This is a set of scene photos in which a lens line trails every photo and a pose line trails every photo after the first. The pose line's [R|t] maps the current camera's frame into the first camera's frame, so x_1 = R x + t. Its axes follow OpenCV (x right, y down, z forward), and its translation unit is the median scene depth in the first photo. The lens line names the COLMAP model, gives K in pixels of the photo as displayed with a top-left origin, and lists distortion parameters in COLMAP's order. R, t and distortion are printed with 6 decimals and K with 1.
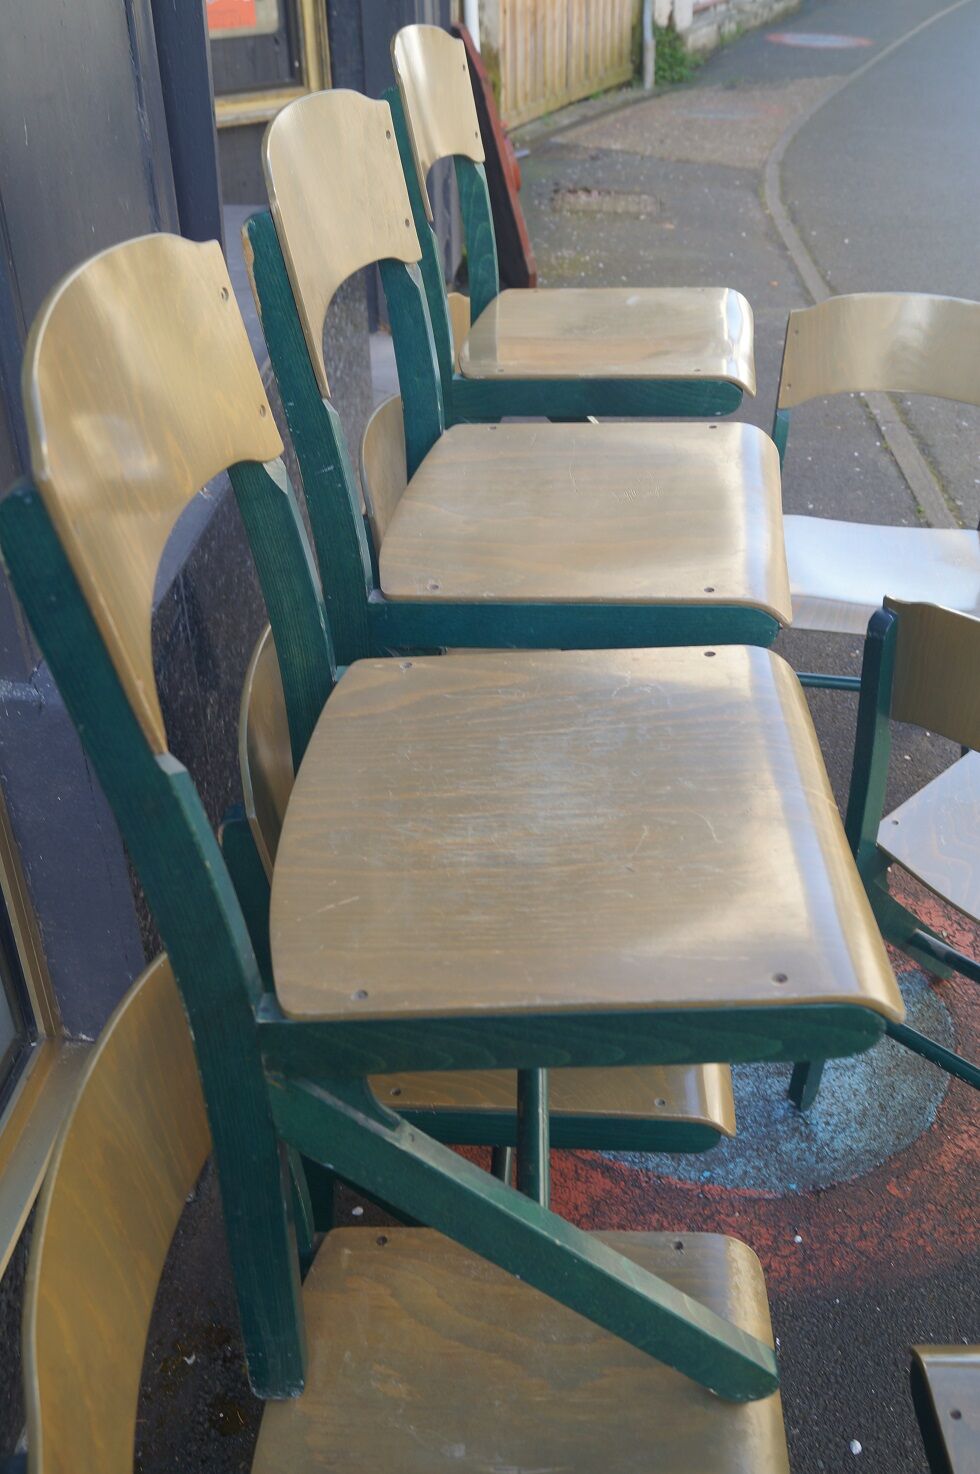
lens RADIAL K [[1401.3, 0, 490.9], [0, 1401.3, 735.4], [0, 0, 1]] dist [-0.004052, 0.000000]
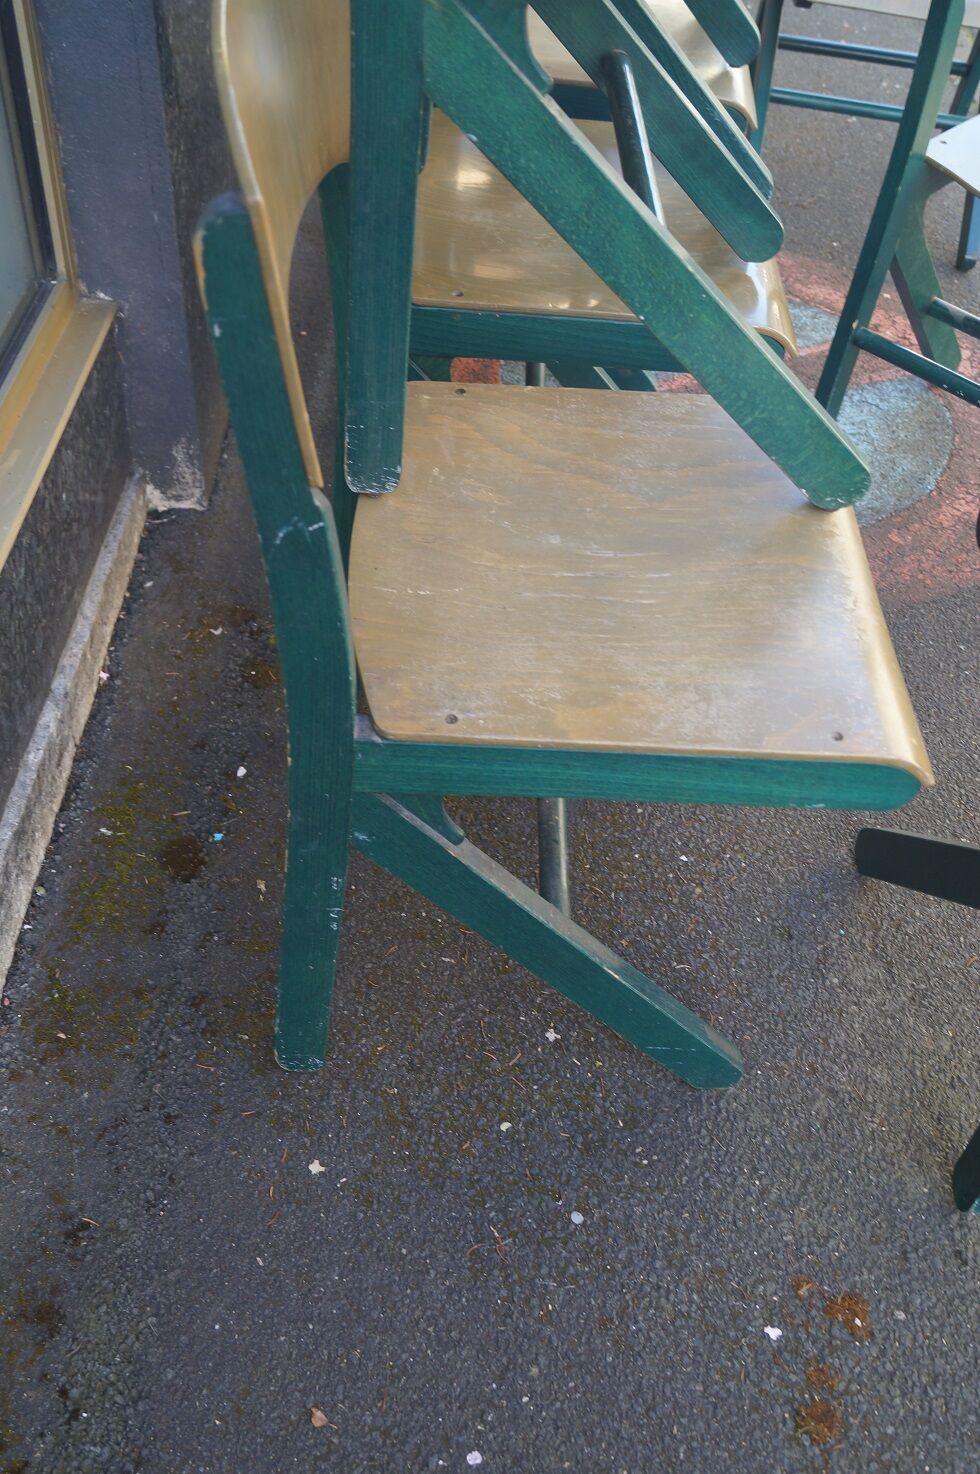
lens RADIAL K [[1401.3, 0, 492.8], [0, 1401.3, 745.0], [0, 0, 1]] dist [-0.004052, 0.000000]
pose [[0.996014, 0.026524, 0.085158, -0.105175], [-0.044975, 0.973846, 0.222713, 0.304072], [-0.077024, -0.225656, 0.971158, -0.009060]]
